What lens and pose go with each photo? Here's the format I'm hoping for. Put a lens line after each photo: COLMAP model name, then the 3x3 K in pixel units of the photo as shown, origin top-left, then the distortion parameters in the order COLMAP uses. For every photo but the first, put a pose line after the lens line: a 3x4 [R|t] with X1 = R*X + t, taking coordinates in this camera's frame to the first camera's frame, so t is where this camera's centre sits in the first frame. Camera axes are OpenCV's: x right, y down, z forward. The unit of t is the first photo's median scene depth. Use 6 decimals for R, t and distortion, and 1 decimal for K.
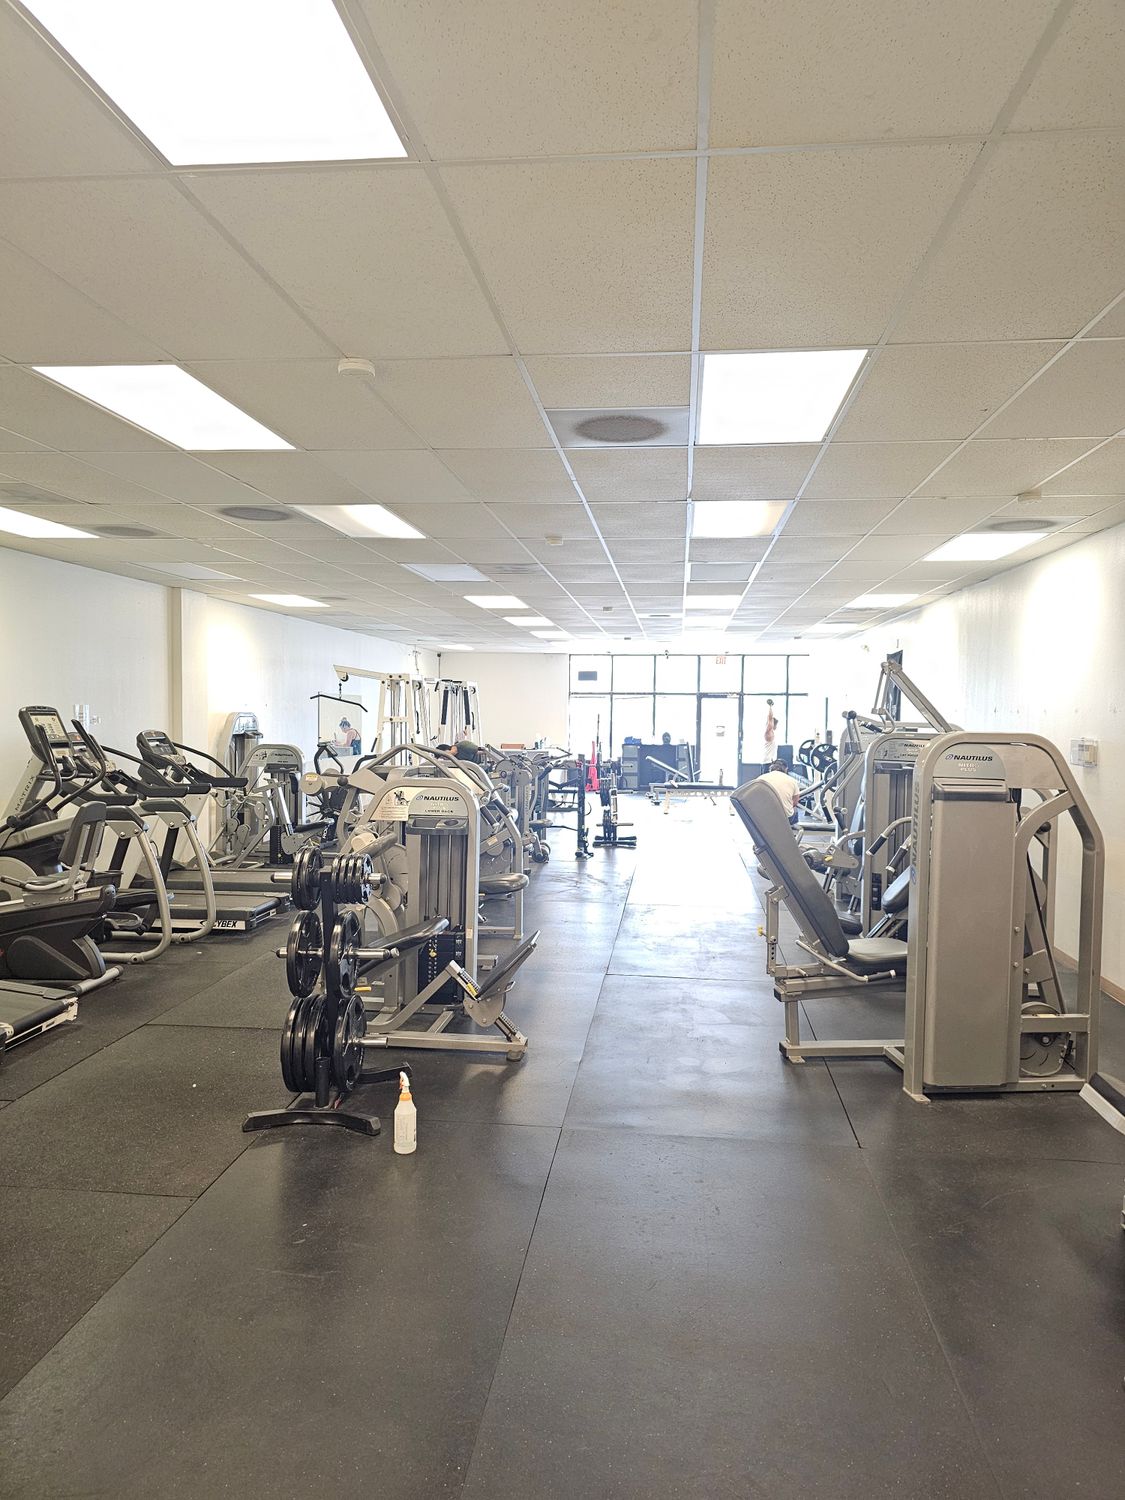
lens RADIAL K [[999.2, 0, 574.9], [0, 999.2, 759.2], [0, 0, 1]] dist [0.043873, -0.028028]
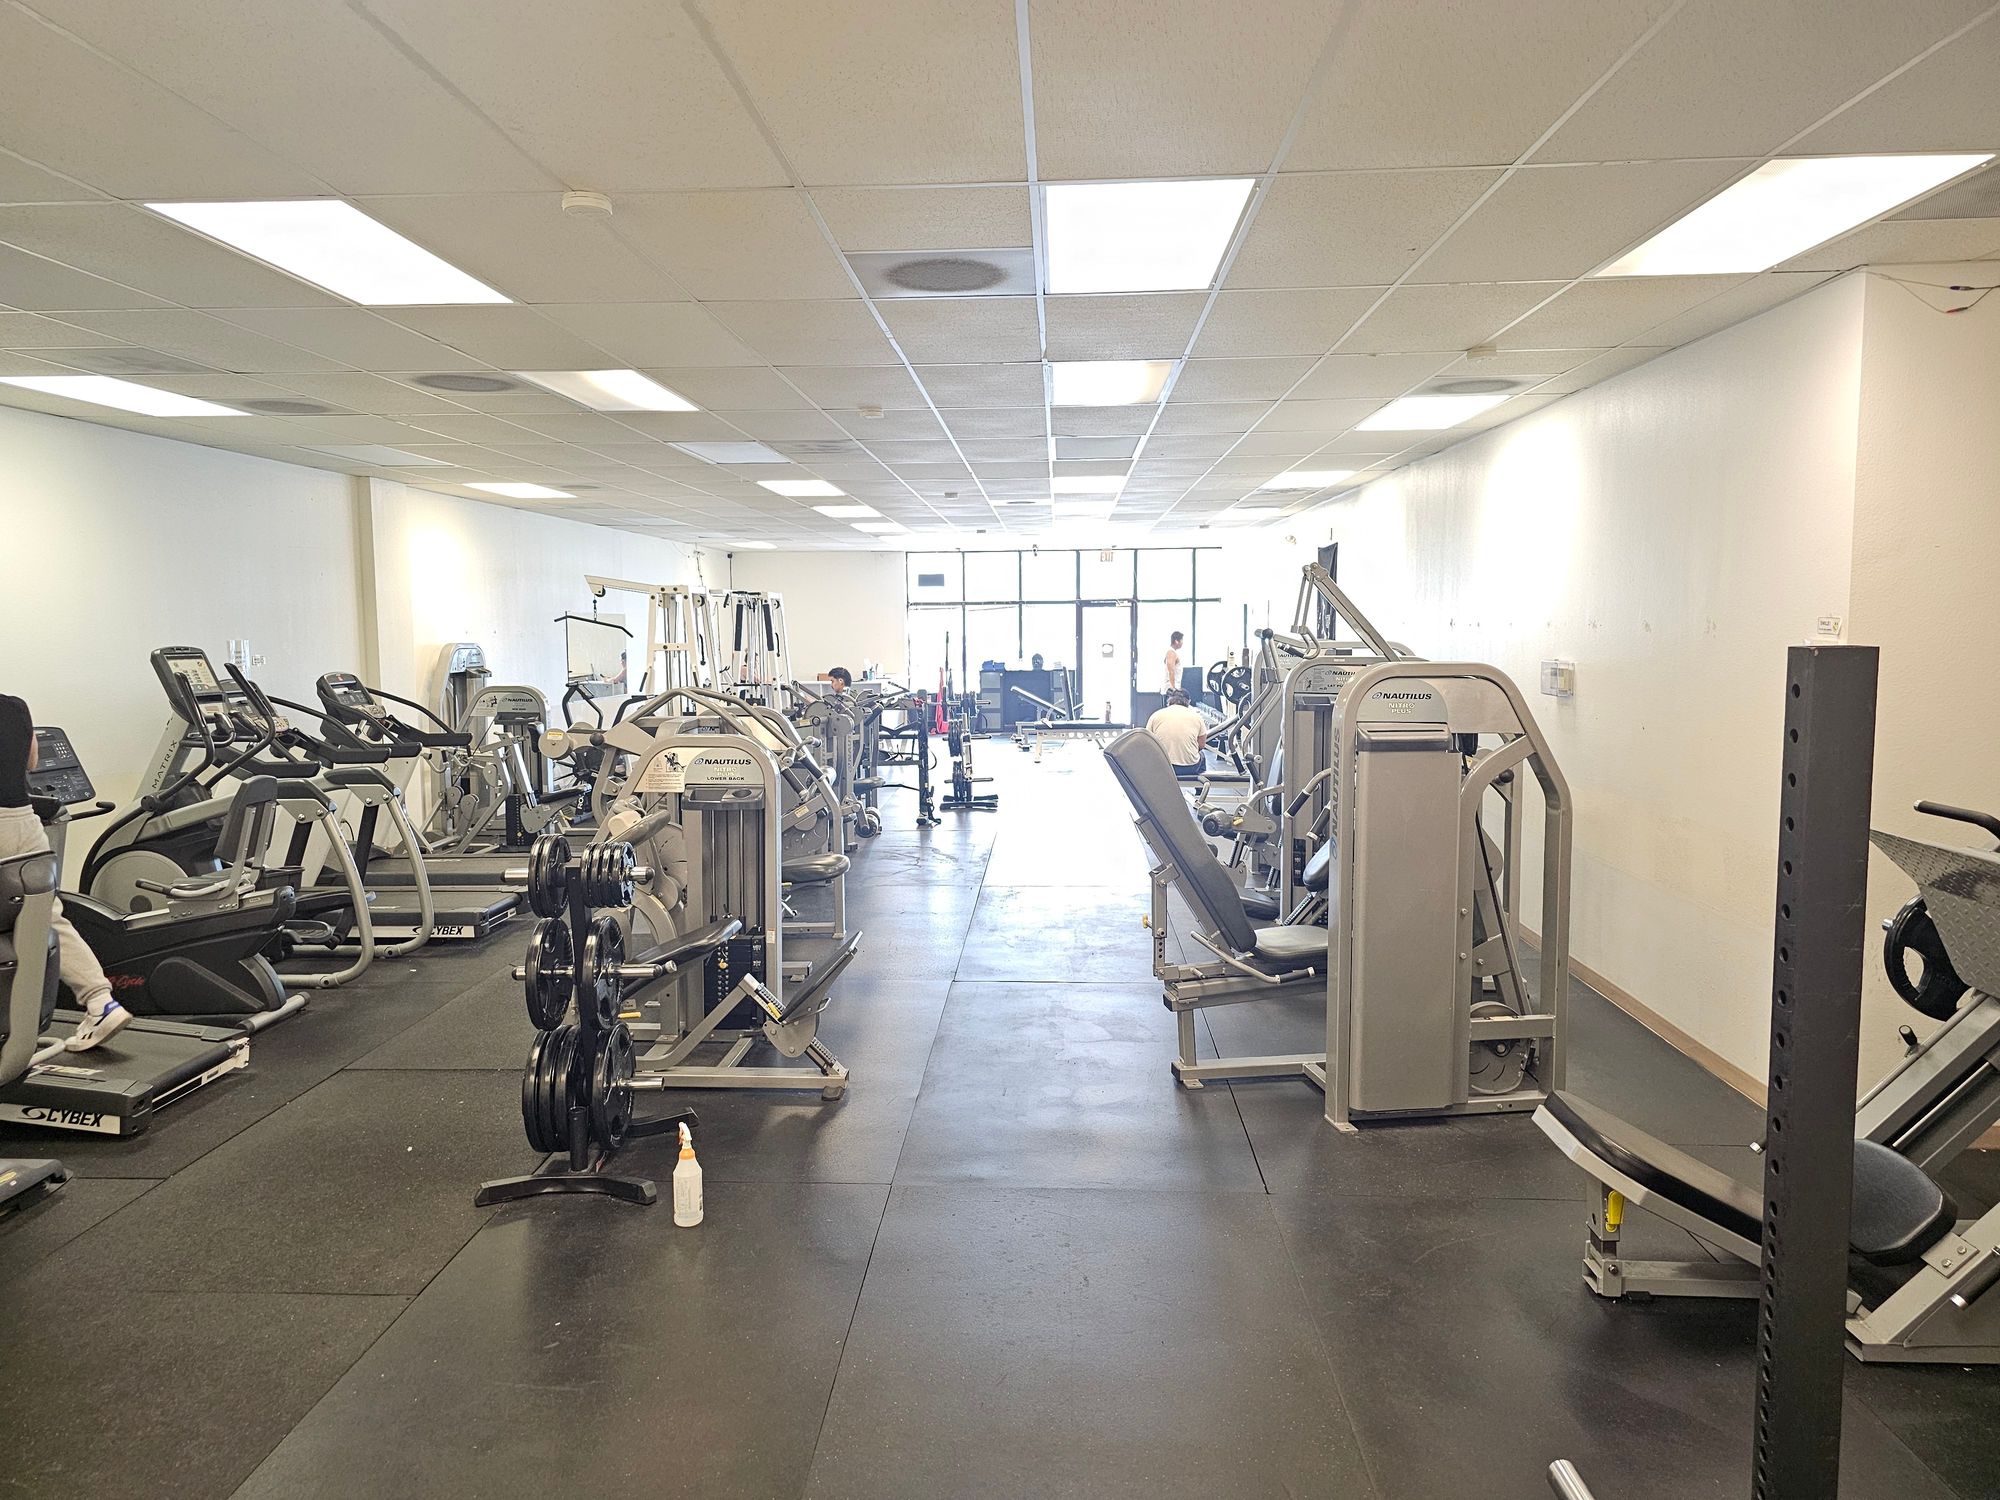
lens RADIAL K [[1332.3, 0, 984.8], [0, 1332.3, 737.4], [0, 0, 1]] dist [0.043873, -0.028028]
pose [[0.998612, -0.025315, 0.046196, 0.012643], [0.023513, 0.998957, 0.039143, -0.011916], [-0.047139, -0.038002, 0.998165, -0.017404]]
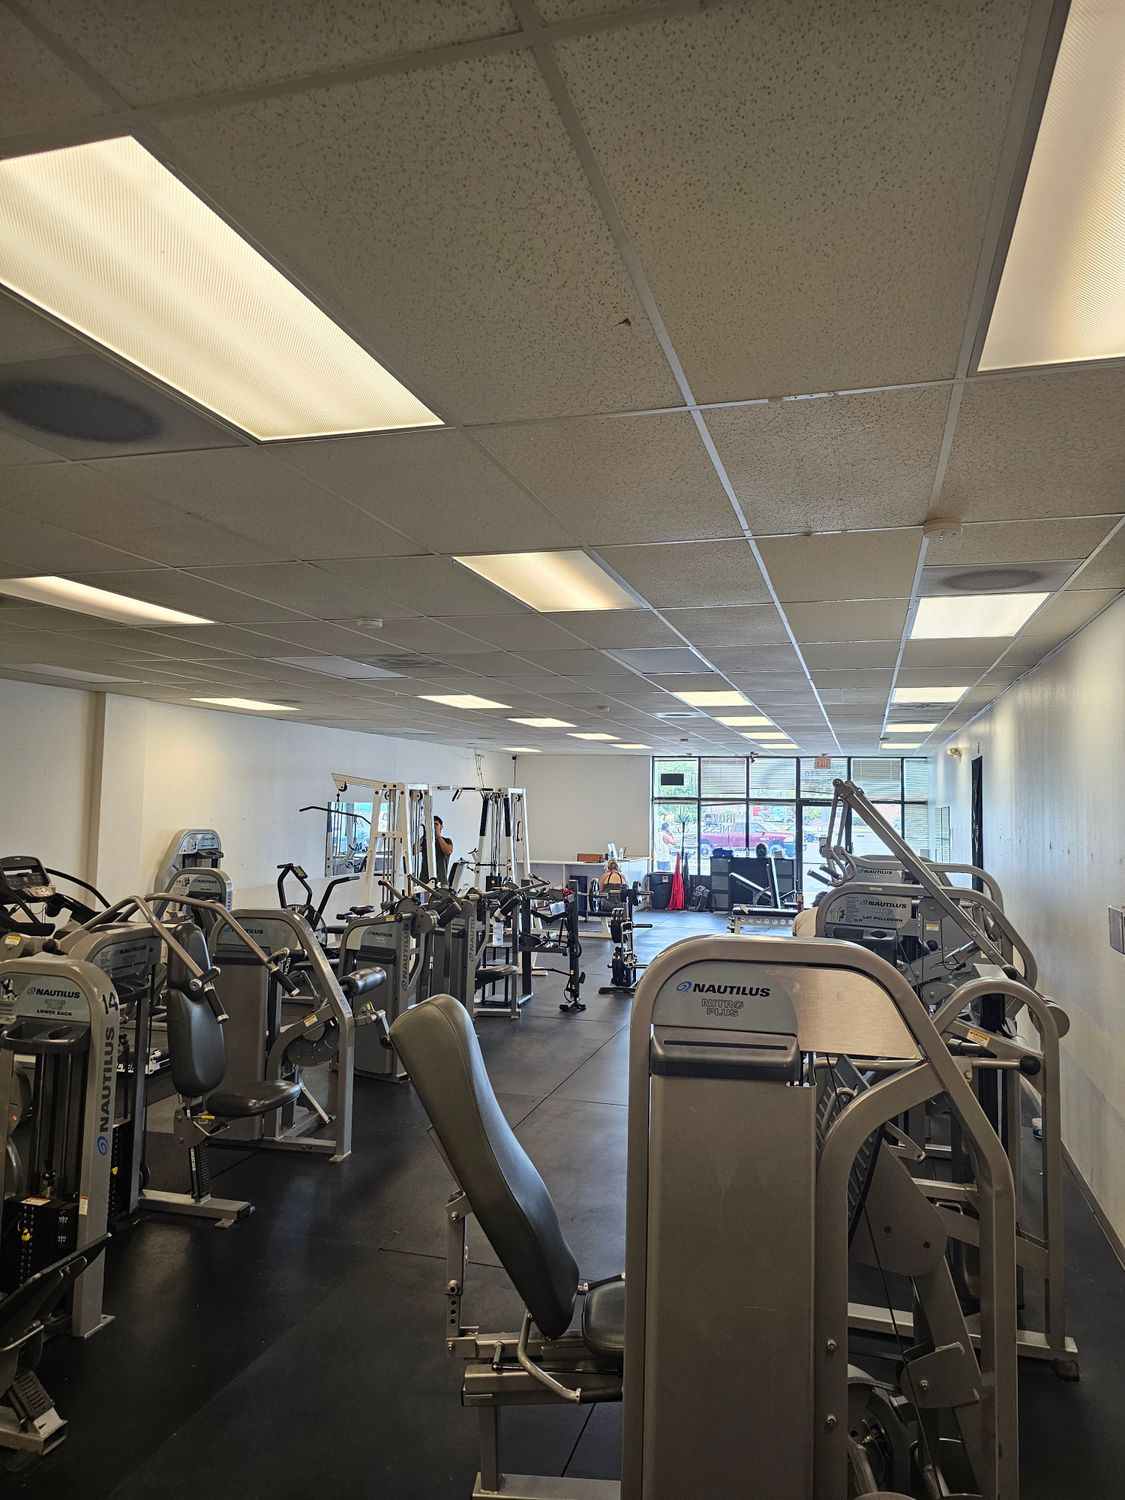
lens RADIAL K [[999.2, 0, 577.4], [0, 999.2, 734.2], [0, 0, 1]] dist [0.043873, -0.028028]
pose [[0.984468, -0.008829, -0.175341, 0.279044], [-0.012476, 0.992692, -0.120032, -0.047834], [0.175119, 0.120356, 0.977163, 0.313023]]
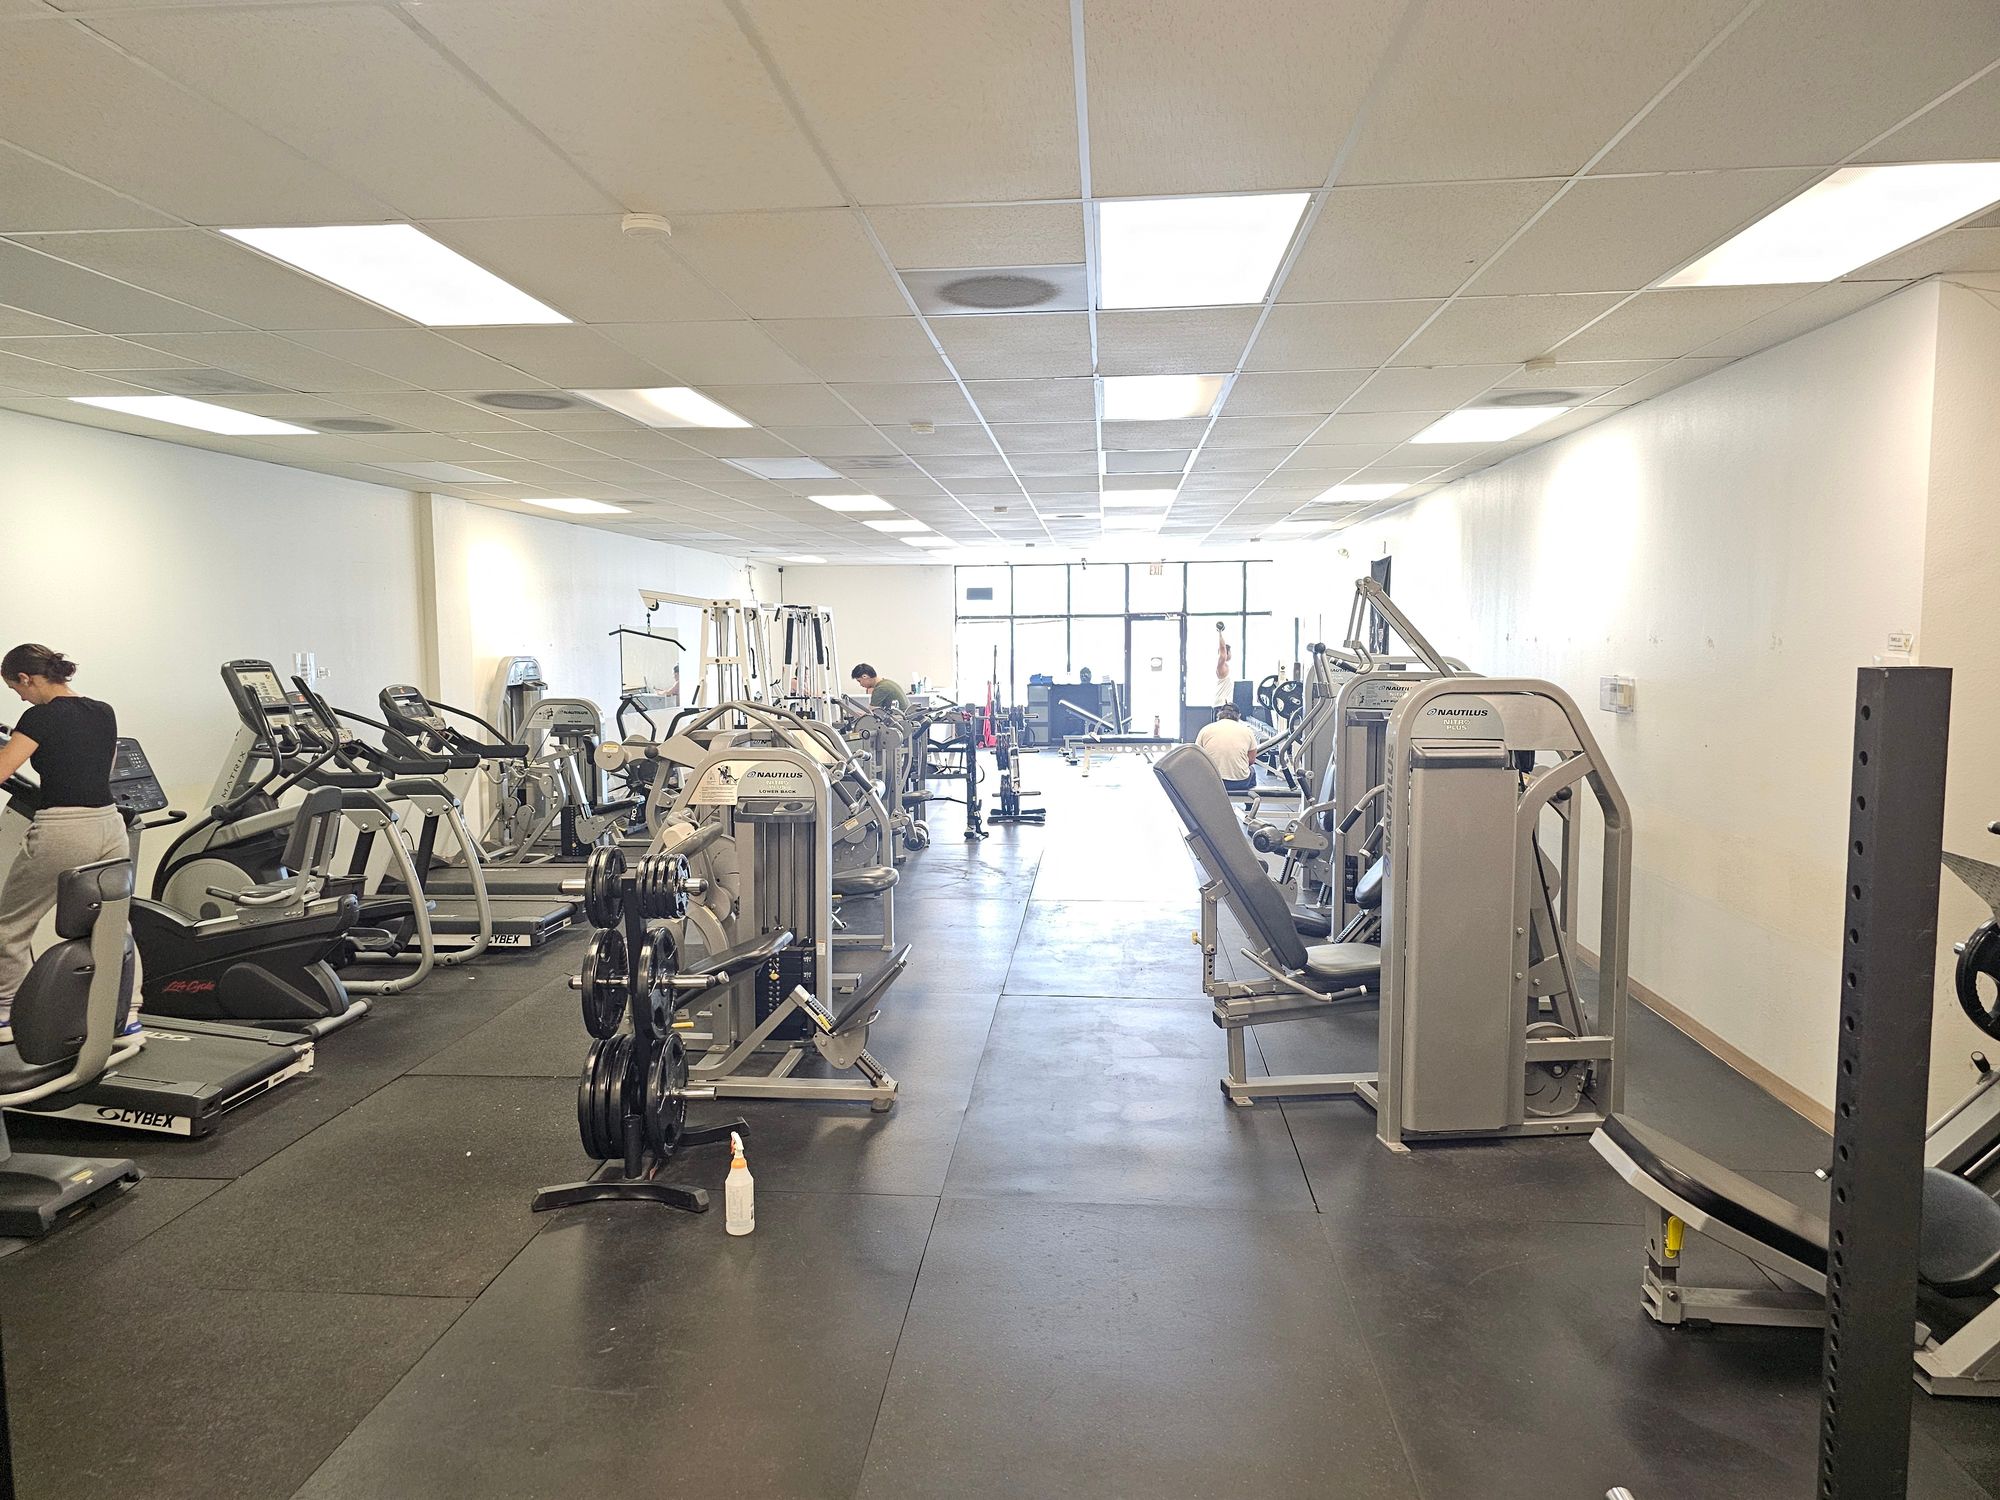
lens RADIAL K [[1332.3, 0, 983.4], [0, 1332.3, 749.3], [0, 0, 1]] dist [0.043873, -0.028028]
pose [[0.999735, -0.020924, 0.009568, 0.011222], [0.020552, 0.999087, 0.037456, -0.012918], [-0.010343, -0.037250, 0.999252, -0.019350]]
